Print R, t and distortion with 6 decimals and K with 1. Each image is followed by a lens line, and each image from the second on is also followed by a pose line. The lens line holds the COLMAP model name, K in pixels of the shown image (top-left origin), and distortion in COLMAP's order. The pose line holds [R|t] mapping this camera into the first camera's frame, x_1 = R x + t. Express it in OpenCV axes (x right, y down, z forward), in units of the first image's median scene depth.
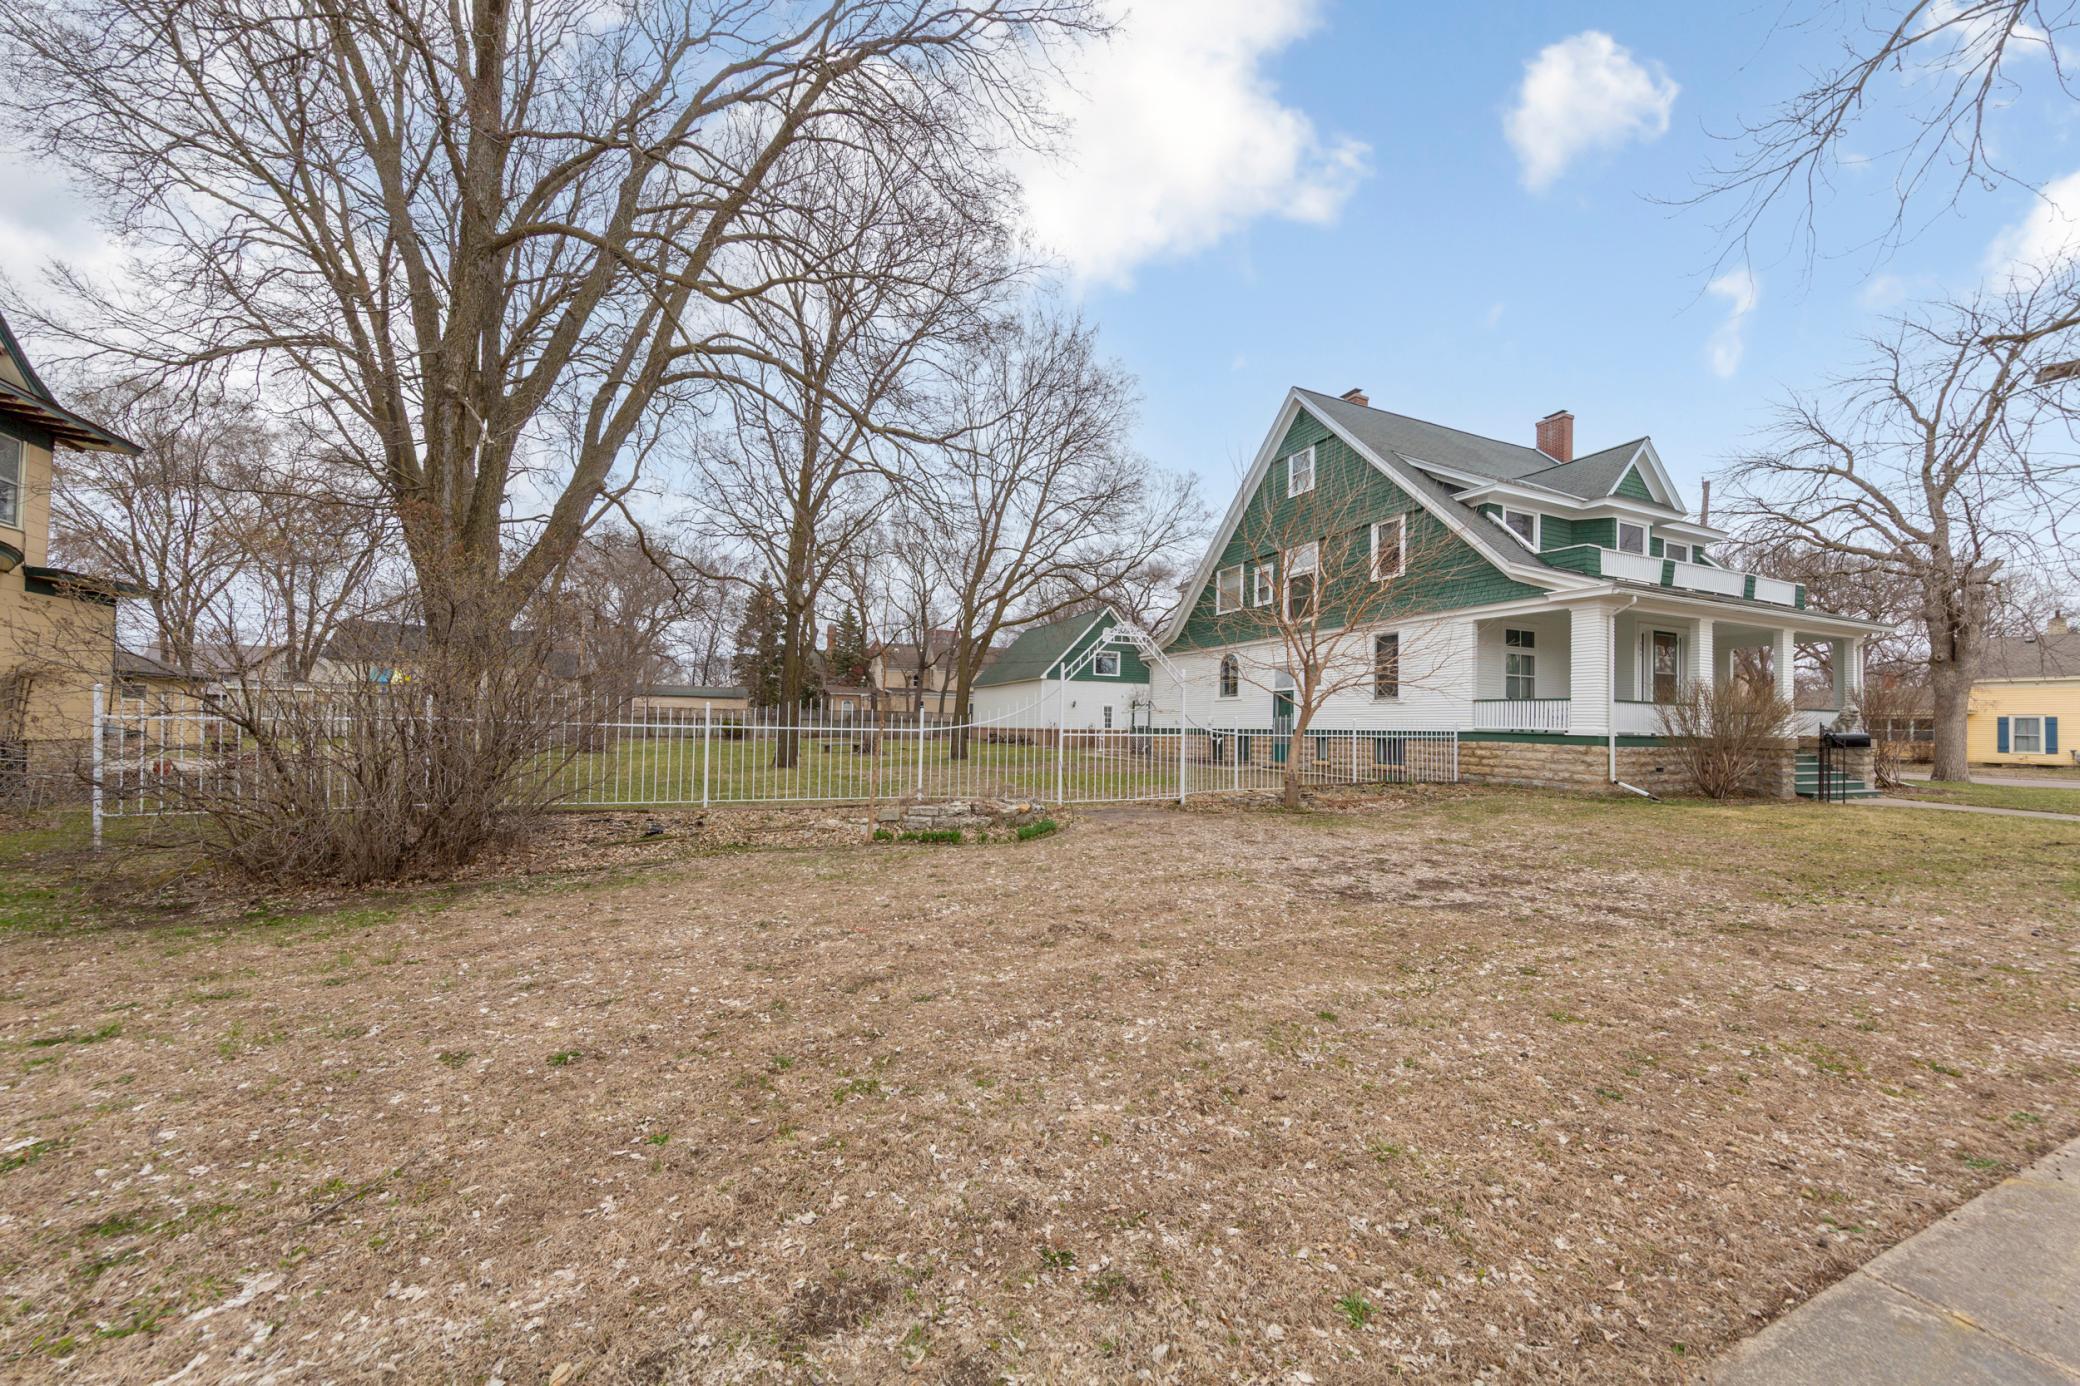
lens RADIAL K [[764.0, 0, 1064.9], [0, 764.0, 727.2], [0, 0, 1]] dist [-0.002935, -0.000169]
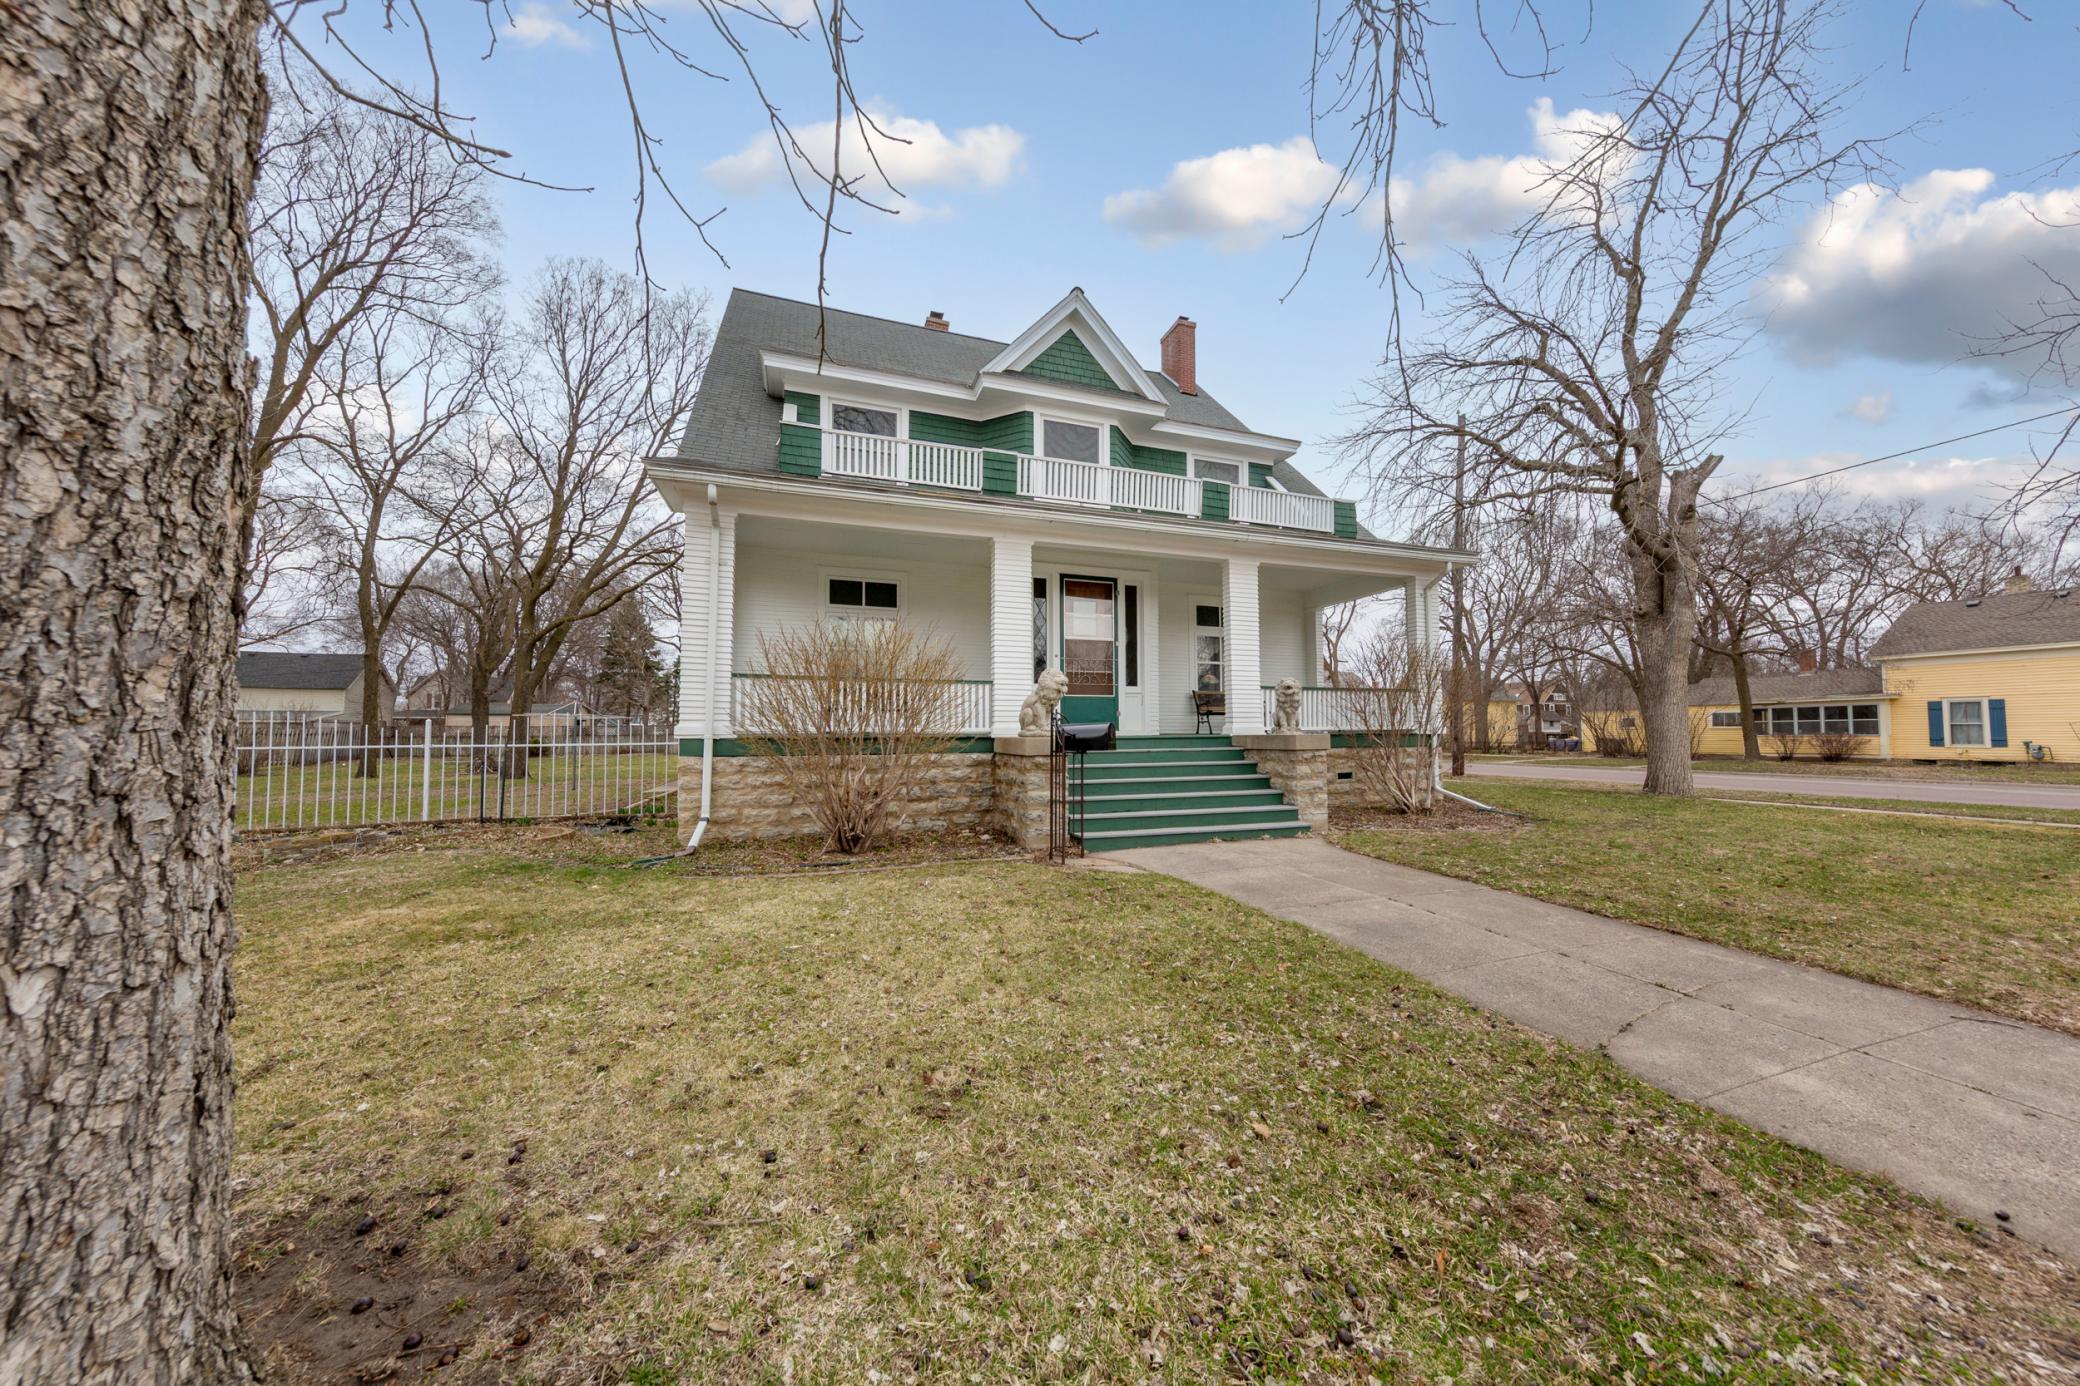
lens RADIAL K [[715.6, 0, 1030.6], [0, 715.6, 707.5], [0, 0, 1]] dist [0.010082, 0.000162]
pose [[0.996777, -0.023551, -0.076689, 0.531673], [0.020325, 0.998886, -0.042580, 0.009383], [0.077607, 0.040884, 0.996145, 0.268697]]
